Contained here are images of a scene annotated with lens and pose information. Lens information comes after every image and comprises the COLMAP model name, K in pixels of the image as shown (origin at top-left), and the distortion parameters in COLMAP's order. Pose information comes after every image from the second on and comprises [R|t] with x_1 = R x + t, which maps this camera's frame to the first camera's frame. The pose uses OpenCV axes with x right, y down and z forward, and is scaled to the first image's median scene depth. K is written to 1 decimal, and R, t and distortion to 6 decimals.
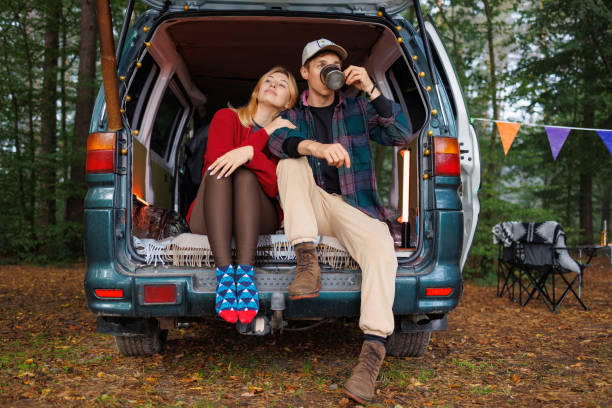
lens RADIAL K [[607.9, 0, 306.0], [0, 607.9, 204.0], [0, 0, 1]] dist [0.004007, 0.013030]
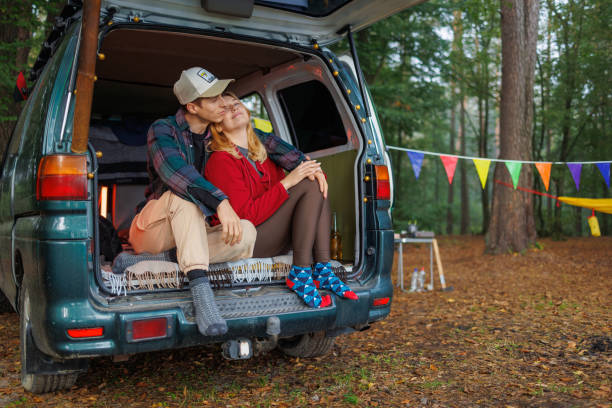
lens RADIAL K [[607.9, 0, 306.0], [0, 607.9, 204.0], [0, 0, 1]] dist [0.004007, 0.013030]
pose [[0.901118, -0.008799, 0.433484, -0.403388], [-0.004364, 0.999559, 0.029362, -0.072242], [-0.433551, -0.028350, 0.900683, 0.033768]]
